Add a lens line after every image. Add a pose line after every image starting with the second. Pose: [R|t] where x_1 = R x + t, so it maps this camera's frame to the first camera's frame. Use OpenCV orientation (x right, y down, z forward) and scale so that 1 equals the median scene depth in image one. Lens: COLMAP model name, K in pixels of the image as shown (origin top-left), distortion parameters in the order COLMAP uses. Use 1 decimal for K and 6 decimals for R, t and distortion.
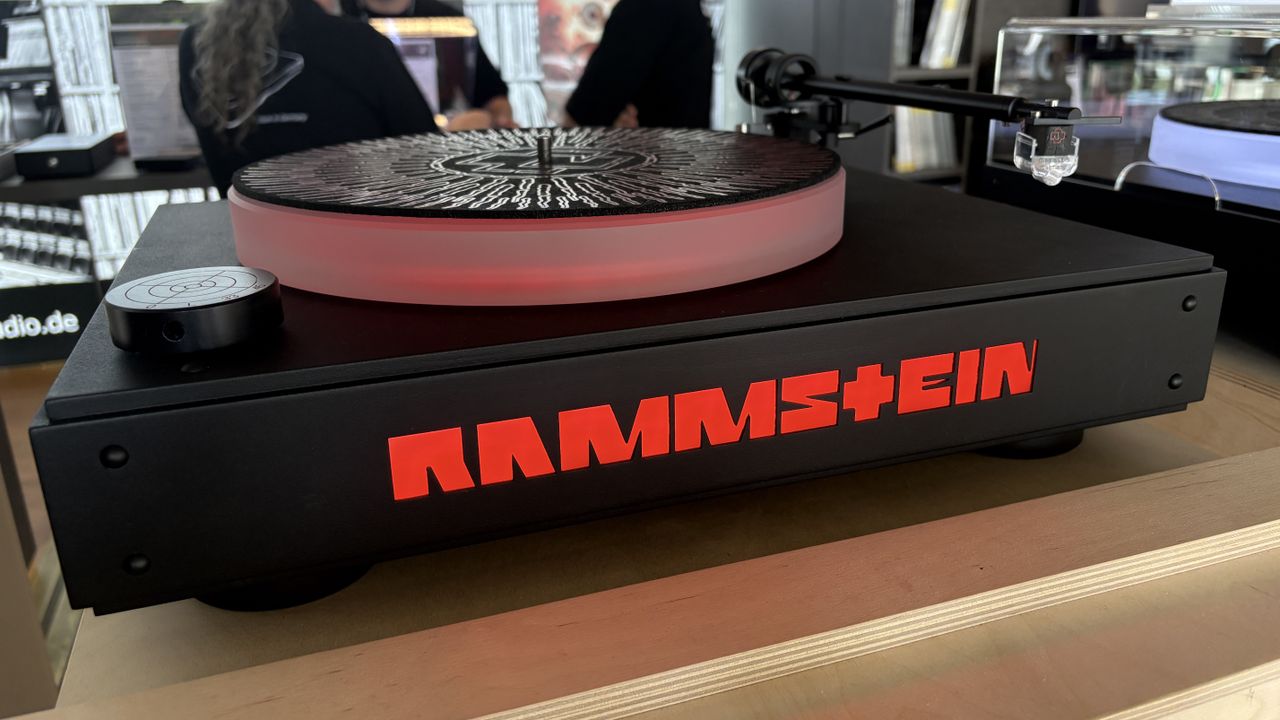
lens RADIAL K [[990.3, 0, 640.7], [0, 990.3, 358.6], [0, 0, 1]] dist [0.000227, -0.005760]
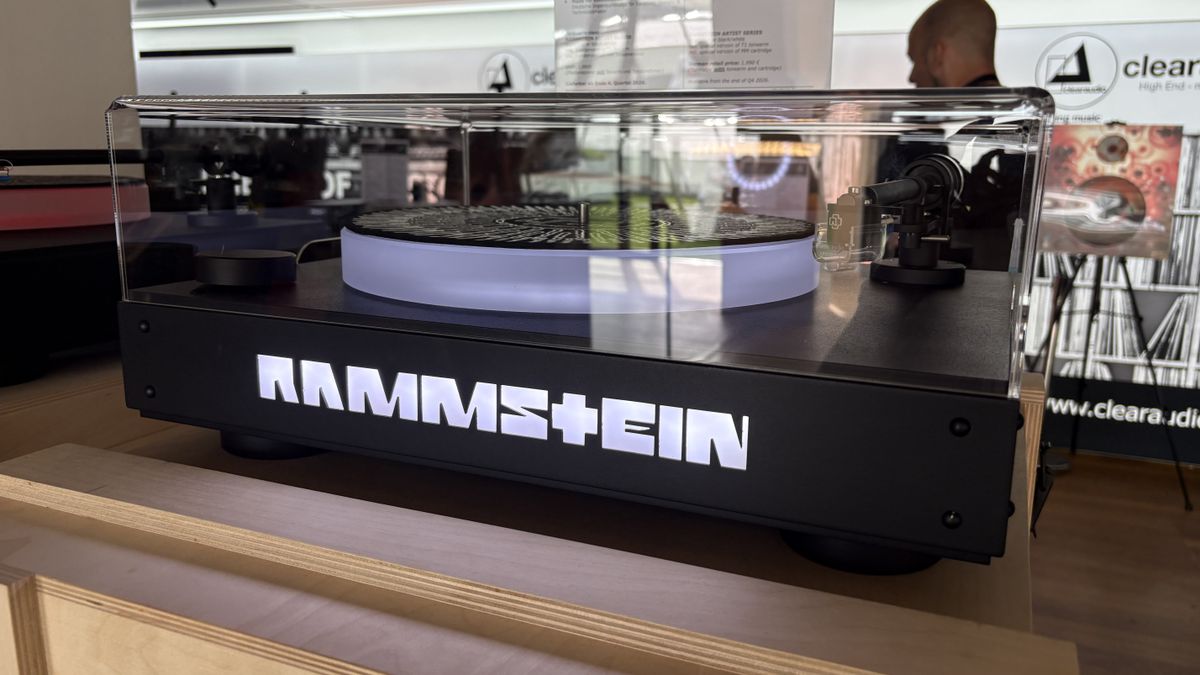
lens RADIAL K [[928.4, 0, 600.1], [0, 928.4, 340.6], [0, 0, 1]] dist [0.000227, -0.005760]
pose [[0.719432, 0.162059, -0.675392, 0.962340], [-0.255133, 0.966080, -0.039960, -0.017504], [0.646006, 0.201063, 0.736376, 0.227210]]
